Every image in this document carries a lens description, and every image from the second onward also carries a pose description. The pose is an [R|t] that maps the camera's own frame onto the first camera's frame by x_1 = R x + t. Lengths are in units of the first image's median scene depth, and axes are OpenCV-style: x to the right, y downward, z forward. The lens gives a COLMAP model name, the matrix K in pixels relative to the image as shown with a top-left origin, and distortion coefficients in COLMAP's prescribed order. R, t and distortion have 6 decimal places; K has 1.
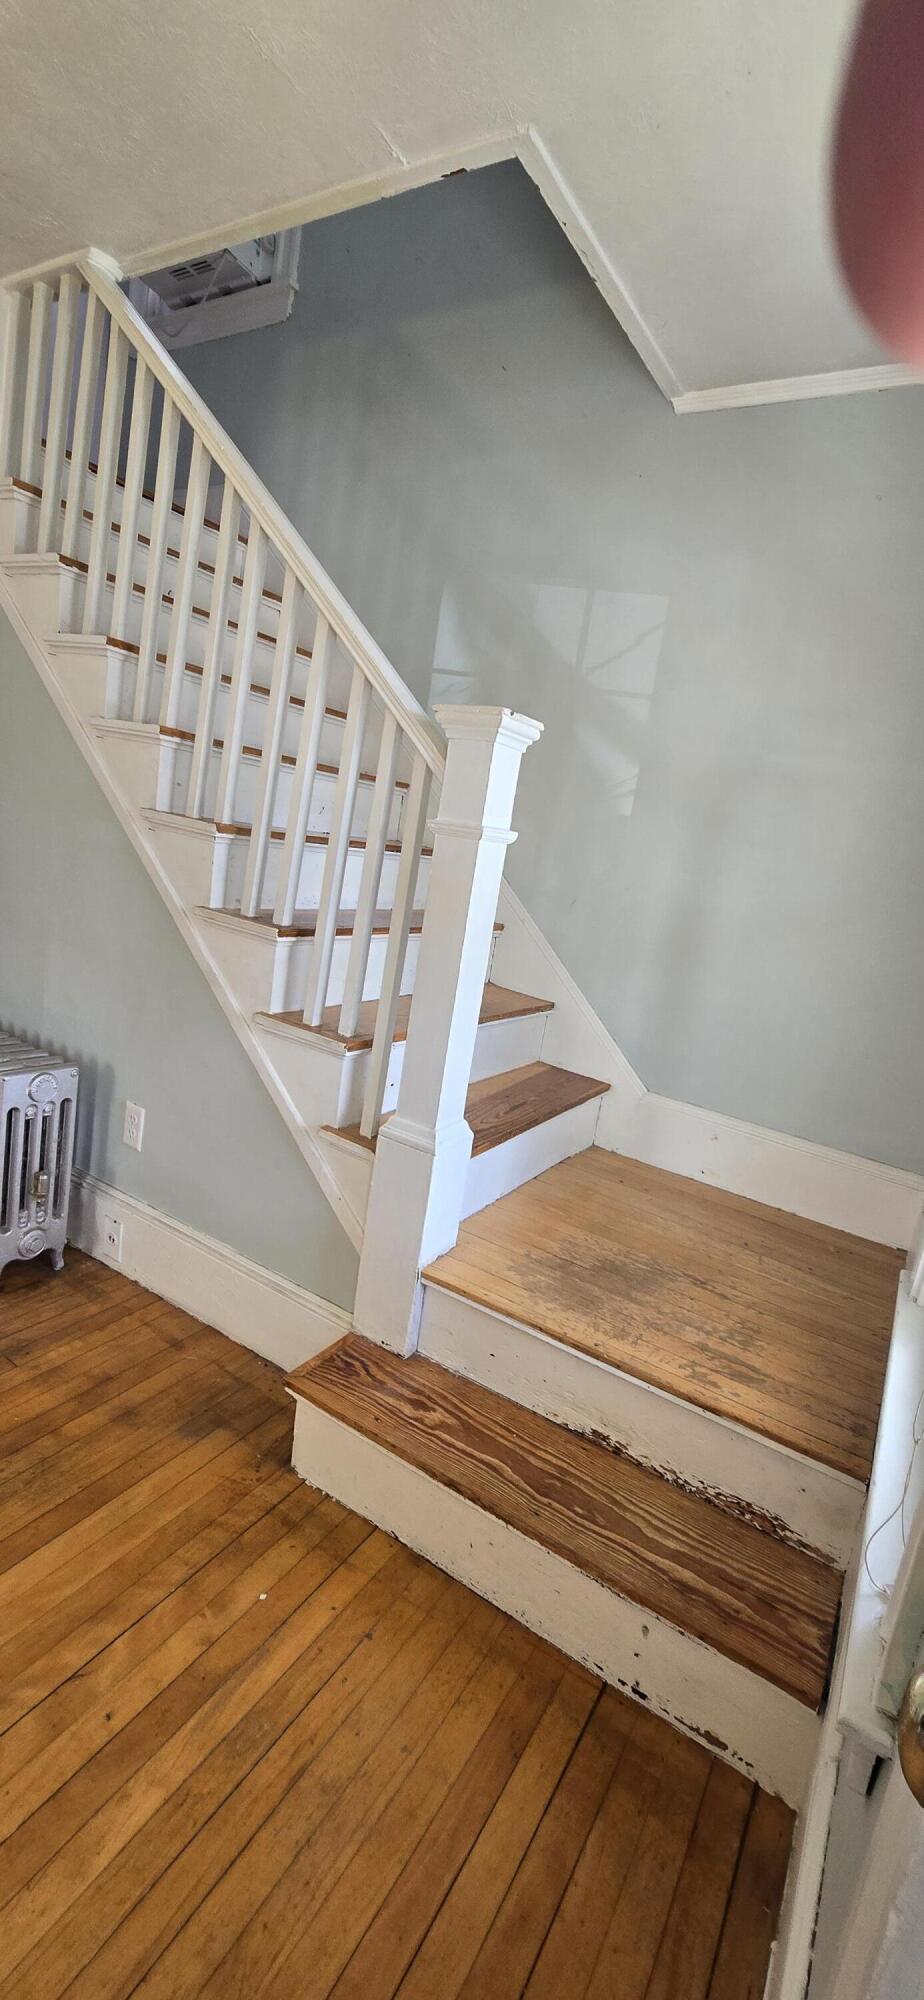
lens RADIAL K [[816.9, 0, 466.4], [0, 816.9, 1005.0], [0, 0, 1]] dist [-0.002578, 0.000960]
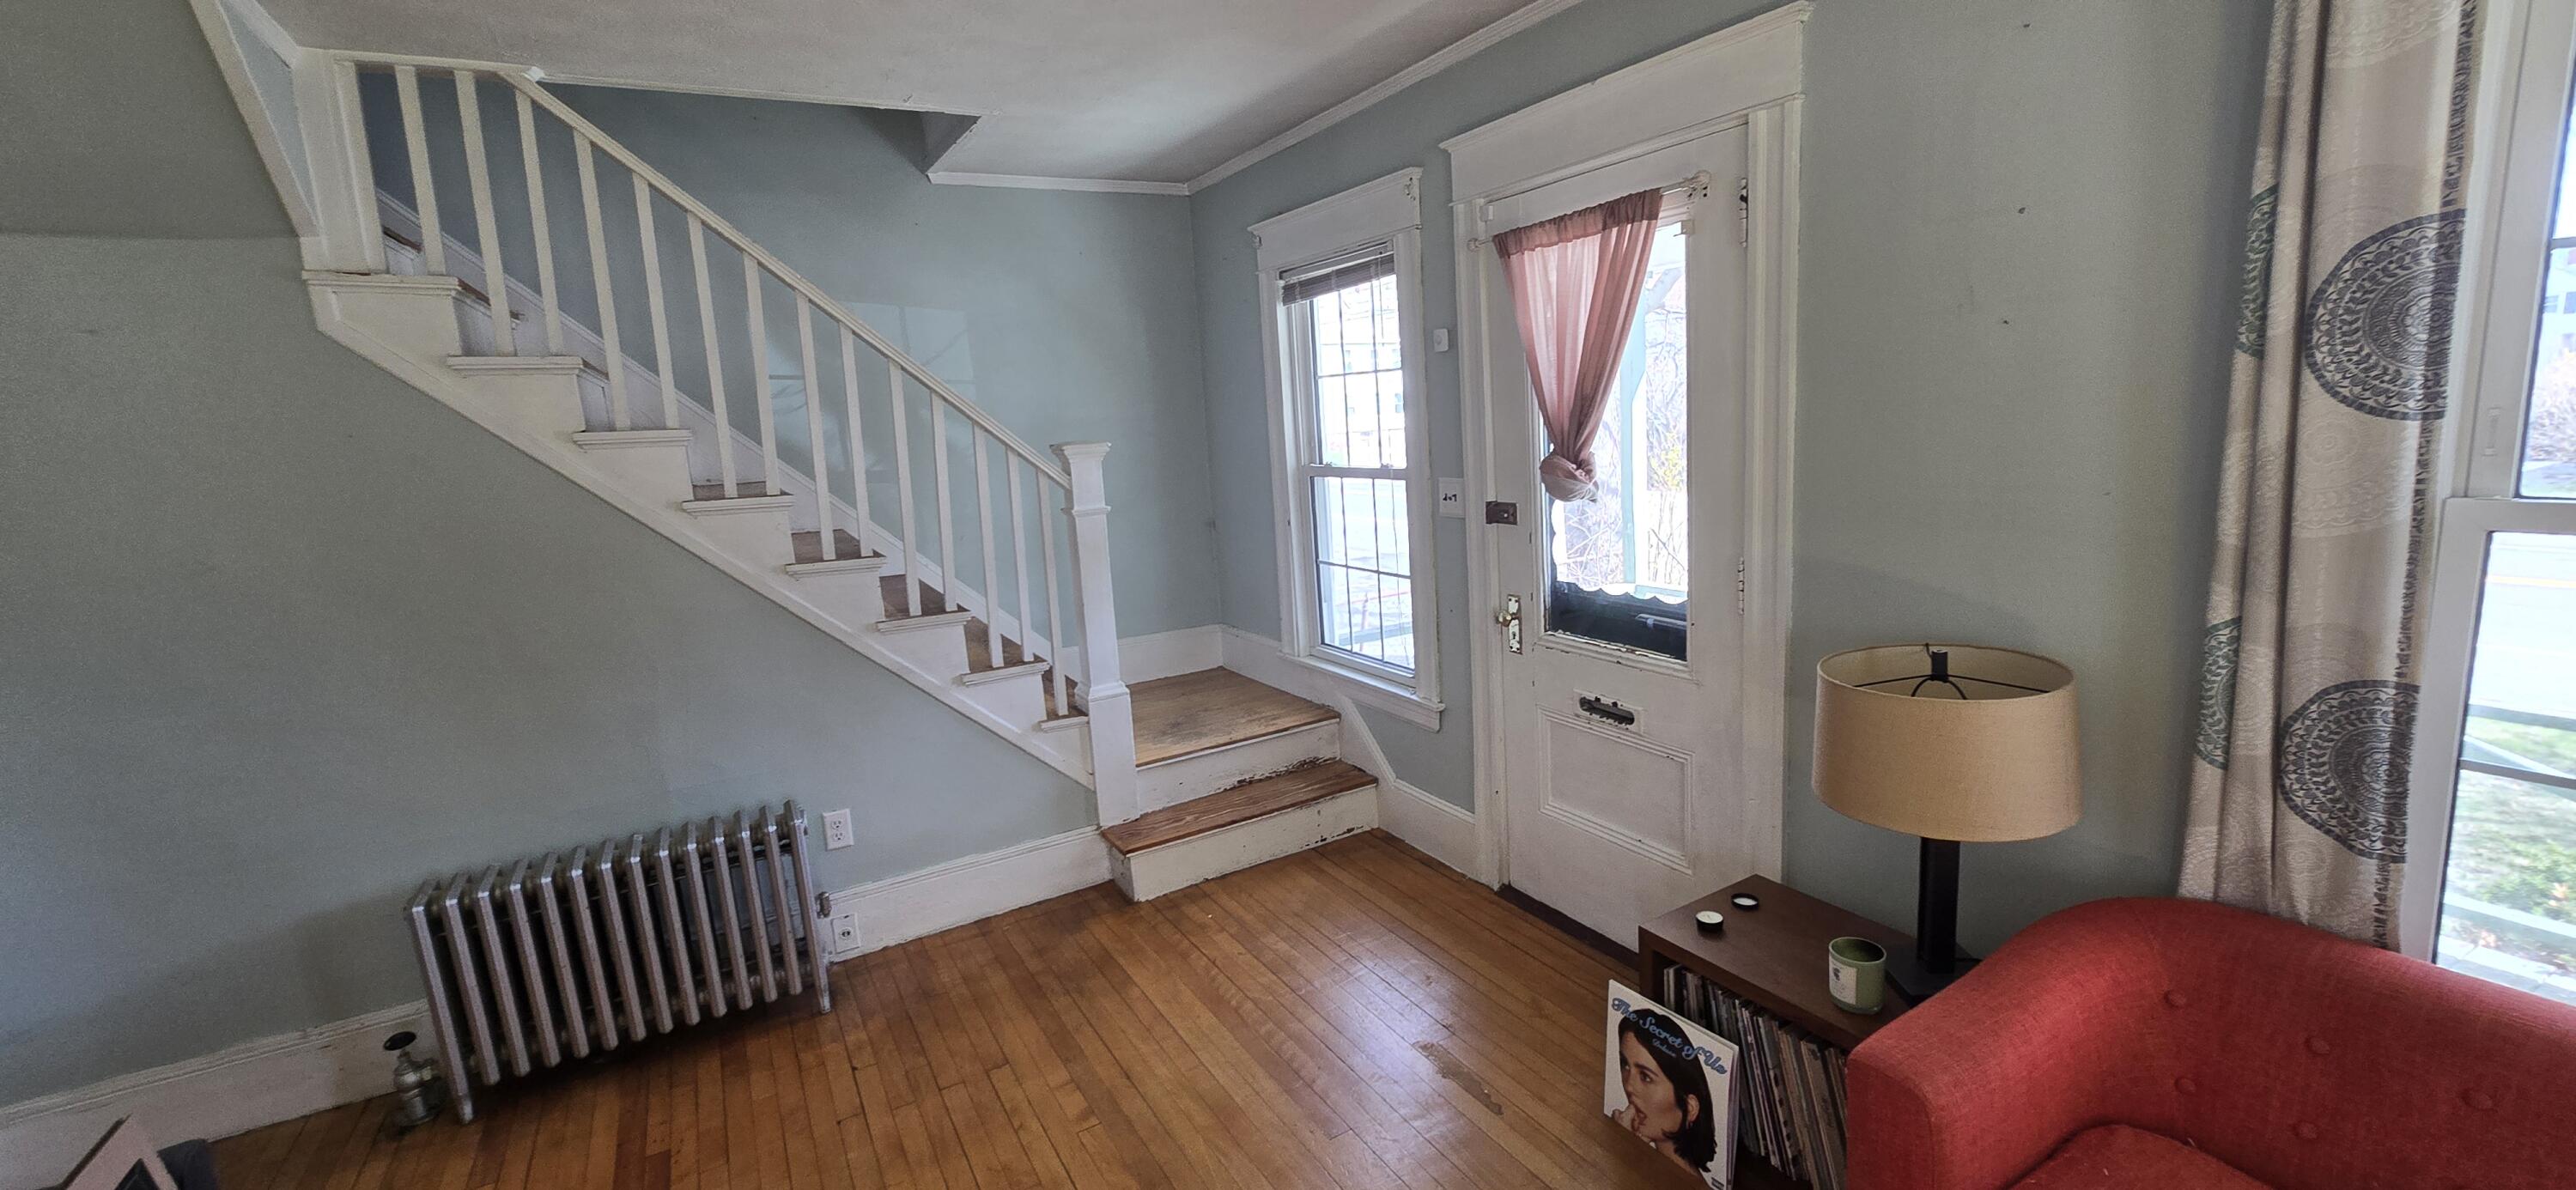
lens RADIAL K [[1052.2, 0, 1292.5], [0, 1052.2, 585.1], [0, 0, 1]] dist [-0.002578, 0.000960]
pose [[0.451366, -0.321090, 0.832568, -1.656819], [0.287085, 0.935666, 0.205212, -0.390430], [-0.844897, 0.146392, 0.514508, -0.474068]]
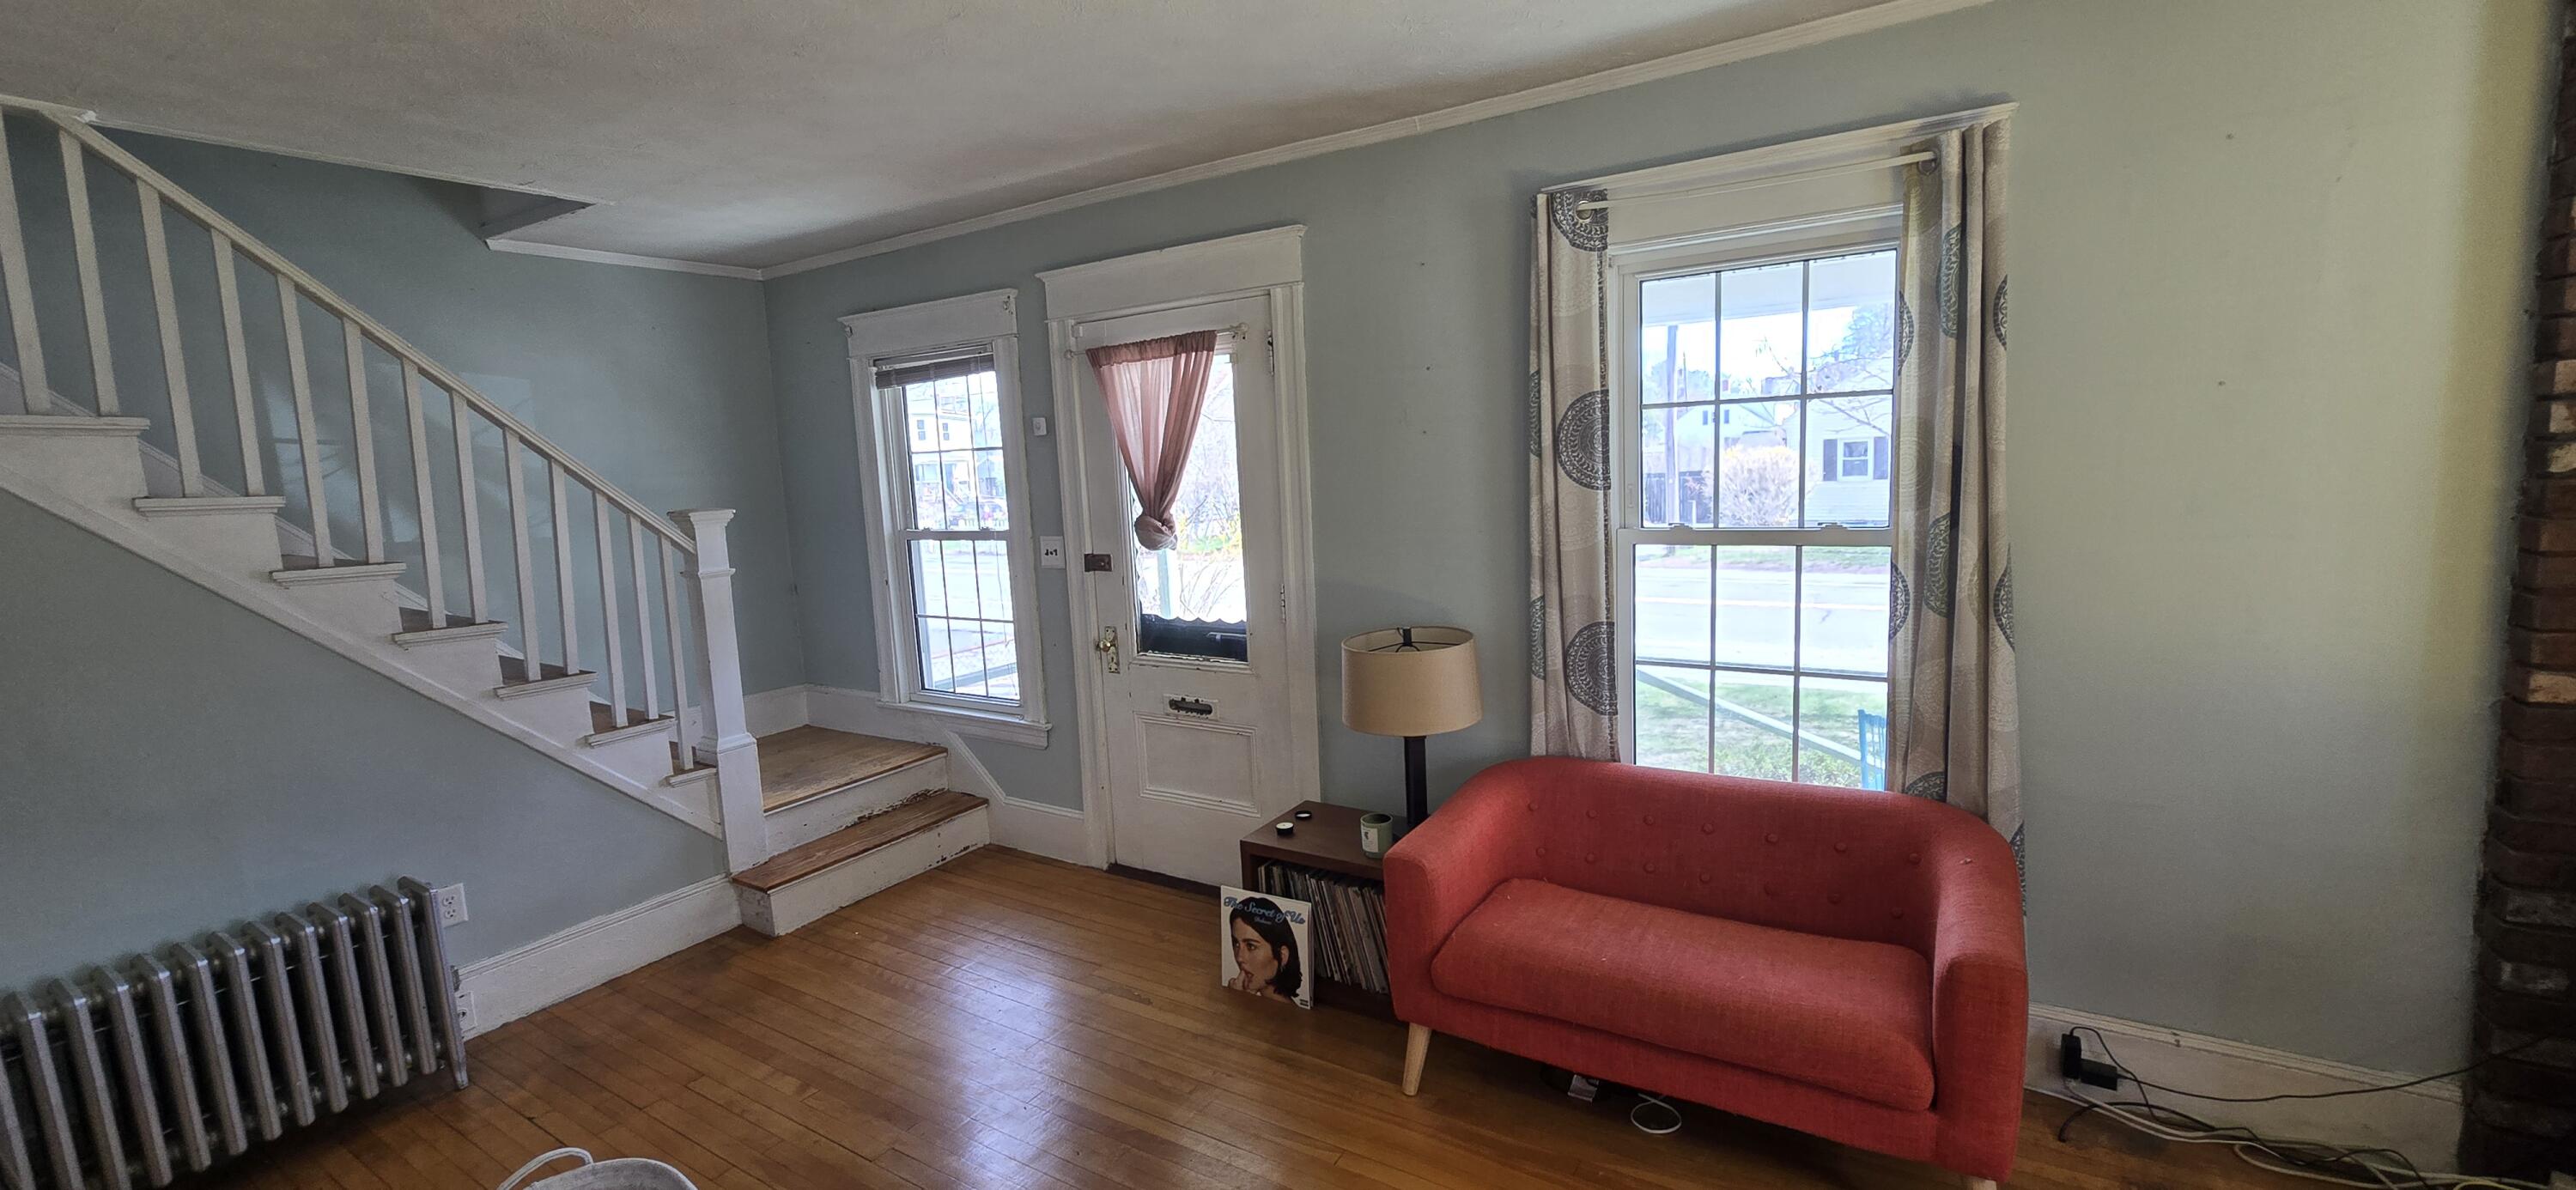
lens RADIAL K [[1052.2, 0, 1274.4], [0, 1052.2, 586.3], [0, 0, 1]] dist [-0.002578, 0.000960]
pose [[0.014260, -0.272041, 0.962180, -2.206032], [0.228092, 0.937791, 0.261766, -0.505345], [-0.973535, 0.215733, 0.075423, -0.398823]]
